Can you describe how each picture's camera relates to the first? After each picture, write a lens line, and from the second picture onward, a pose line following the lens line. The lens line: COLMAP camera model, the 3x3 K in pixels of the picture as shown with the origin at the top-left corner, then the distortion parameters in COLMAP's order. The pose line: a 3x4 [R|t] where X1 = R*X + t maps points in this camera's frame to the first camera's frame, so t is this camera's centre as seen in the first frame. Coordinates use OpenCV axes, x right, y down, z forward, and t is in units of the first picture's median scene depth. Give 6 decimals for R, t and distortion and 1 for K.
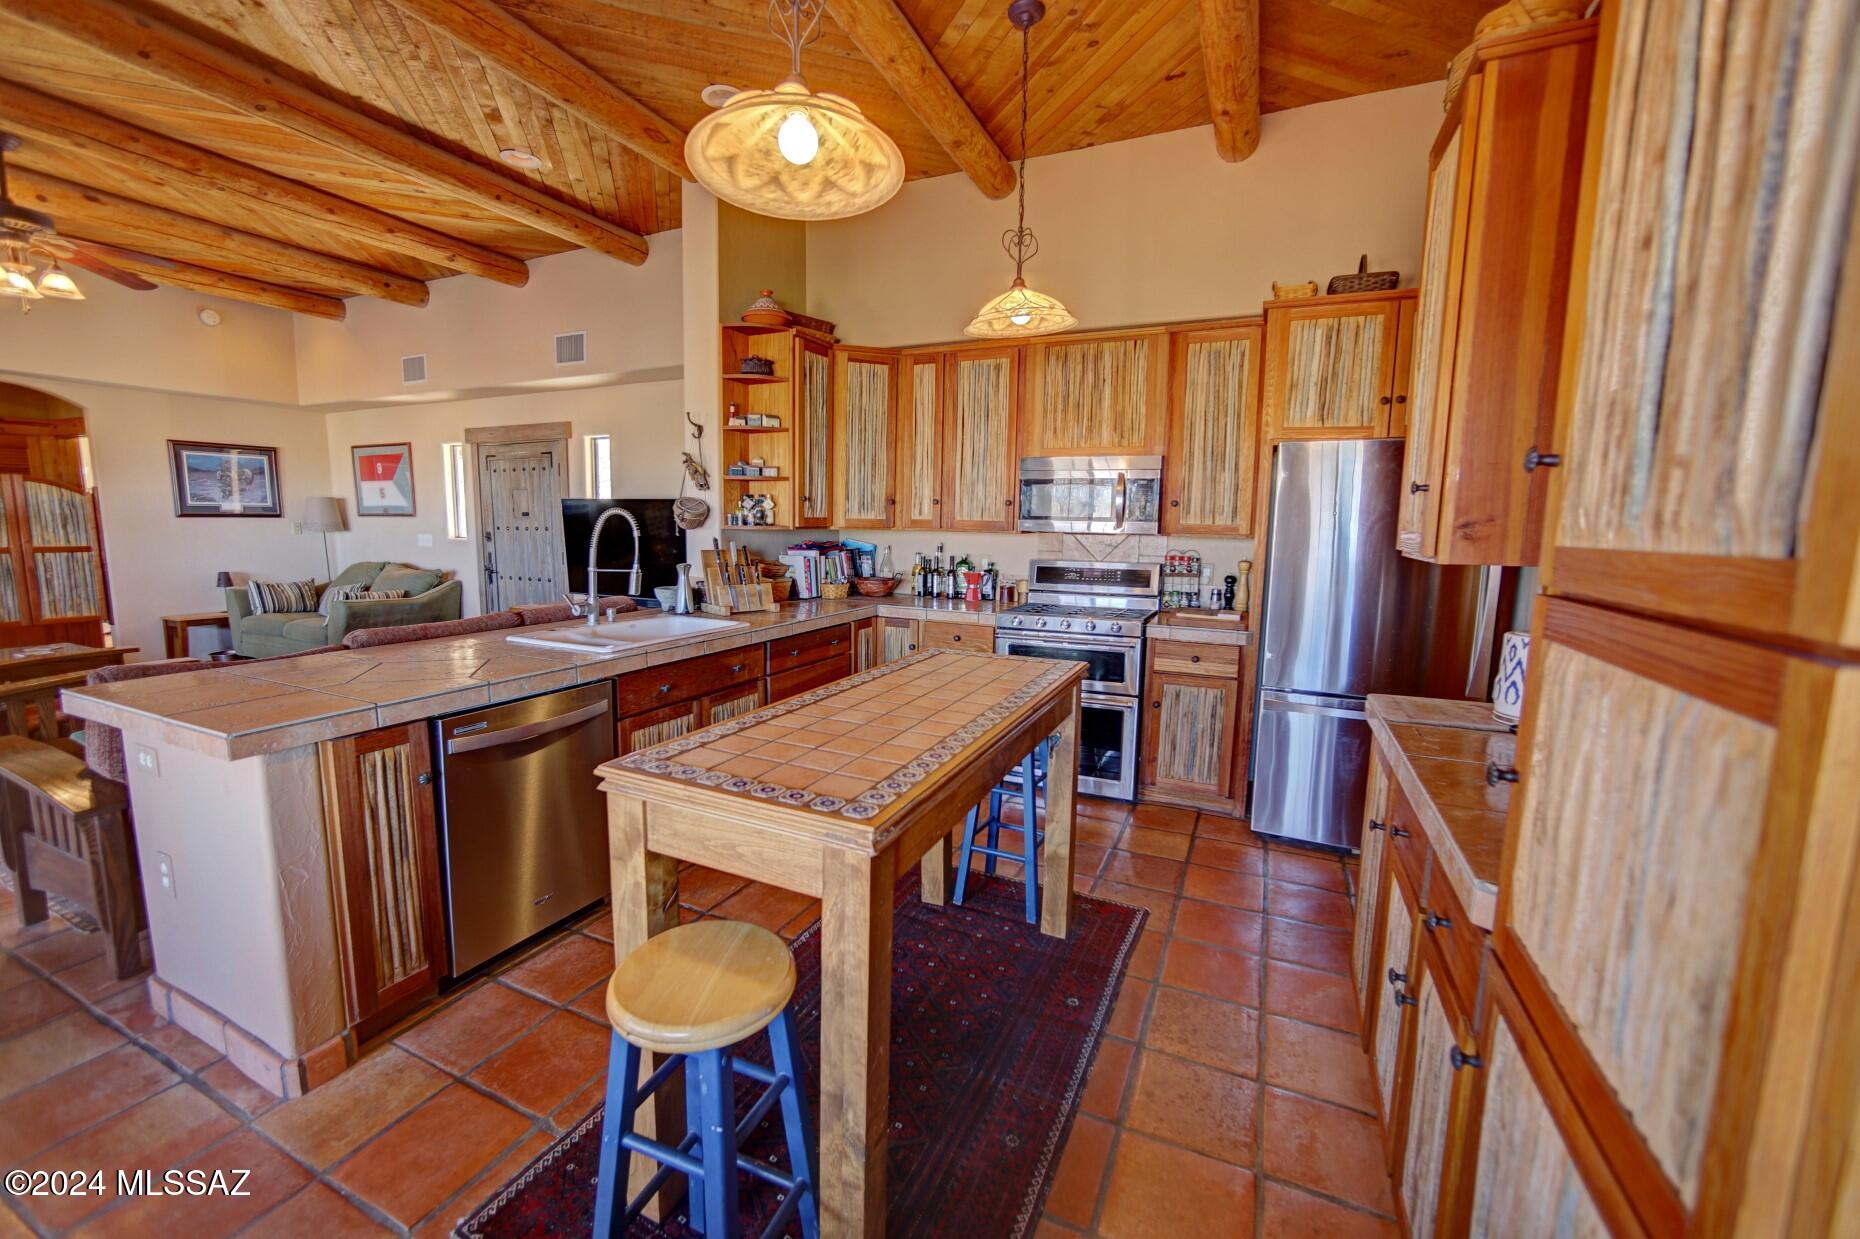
lens RADIAL K [[740.5, 0, 932.3], [0, 740.5, 615.9], [0, 0, 1]] dist [-0.034384, 0.012533]
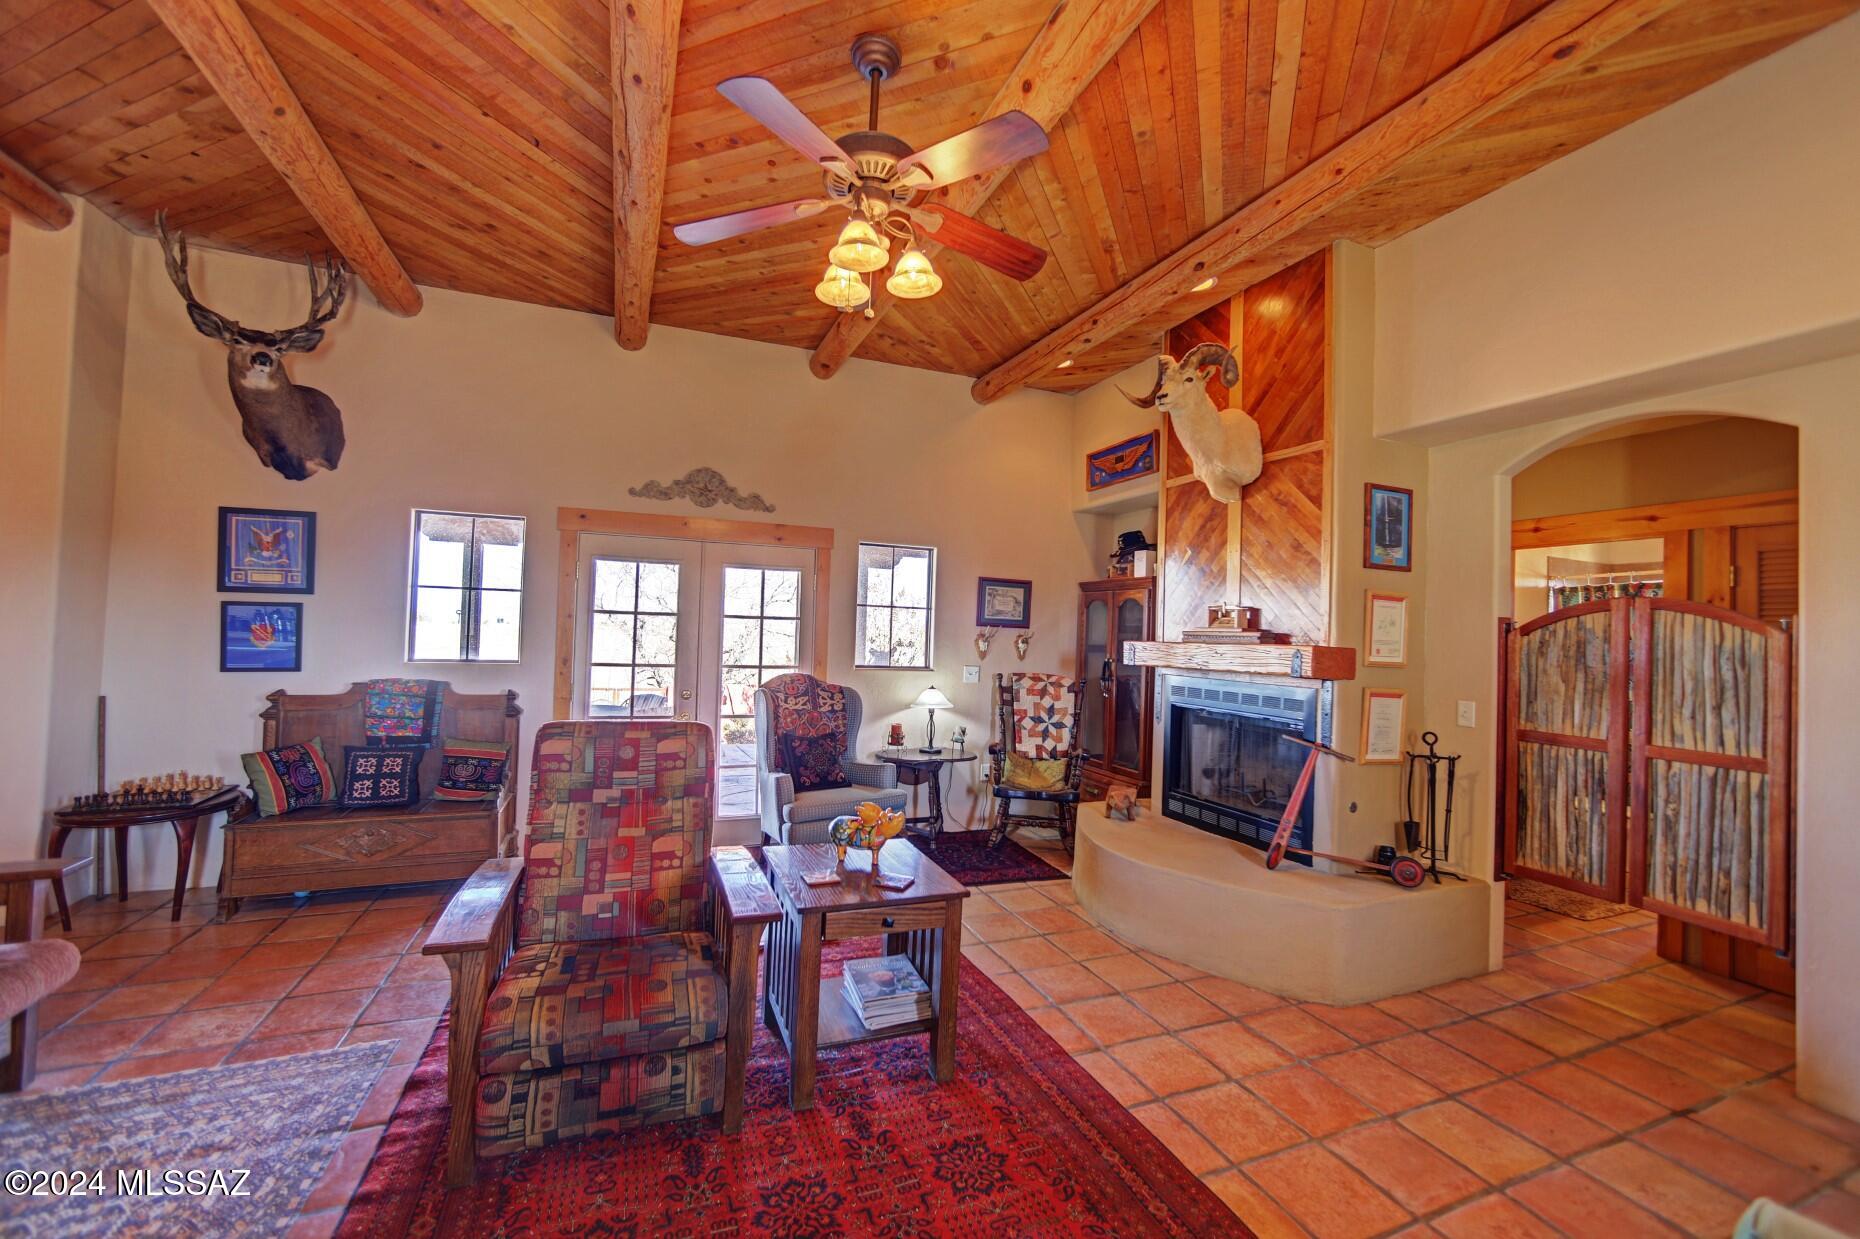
lens RADIAL K [[740.5, 0, 920.7], [0, 740.5, 614.7], [0, 0, 1]] dist [-0.034384, 0.012533]
pose [[-0.685576, -0.057558, -0.725723, -0.825250], [-0.139057, 0.988869, 0.052936, -0.205275], [0.714597, 0.137208, -0.685948, 1.433409]]
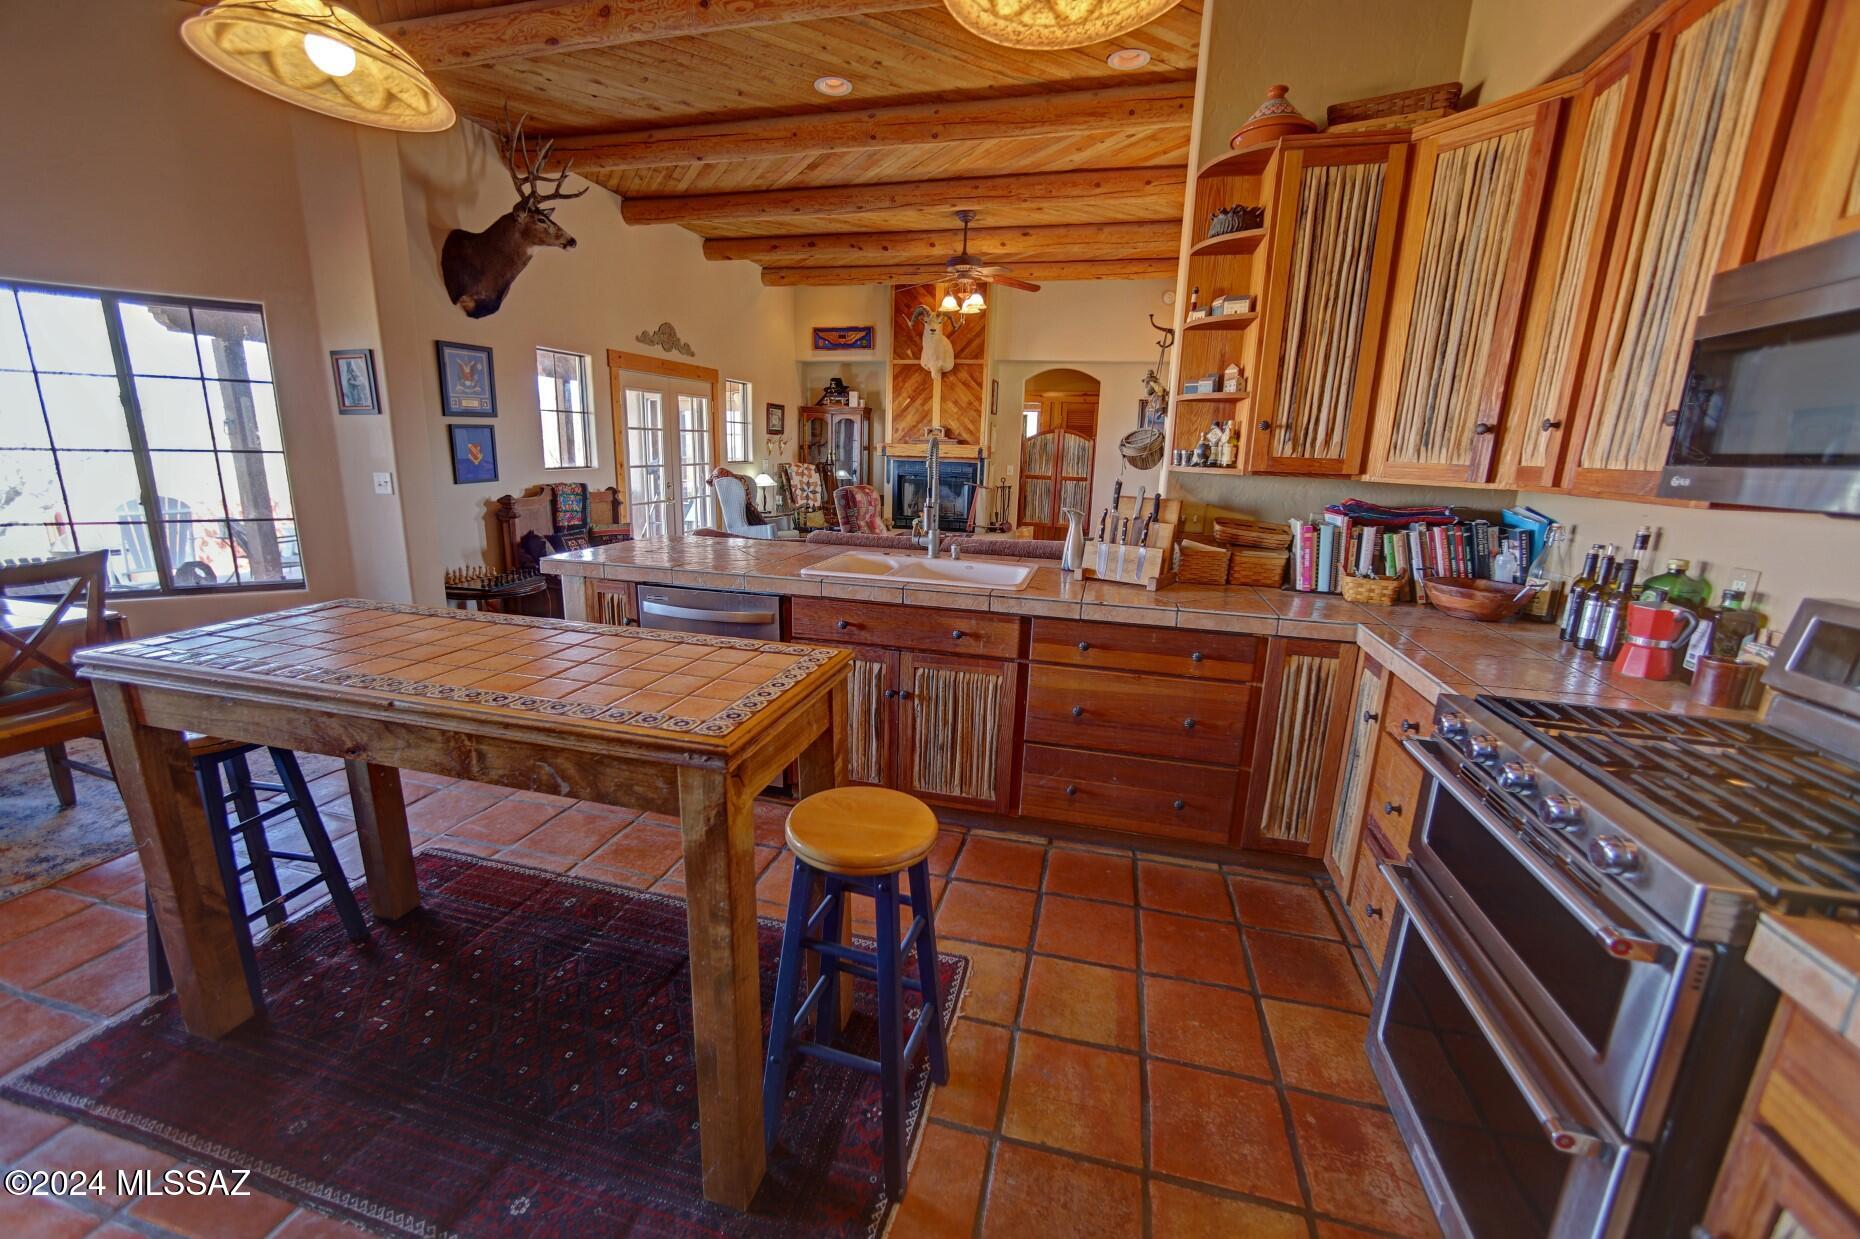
lens RADIAL K [[740.5, 0, 920.7], [0, 740.5, 612.2], [0, 0, 1]] dist [-0.034384, 0.012533]
pose [[0.168970, 0.204854, -0.964097, 0.414896], [-0.152268, 0.971845, 0.179813, -0.075369], [0.973788, 0.116418, 0.195405, 0.641283]]
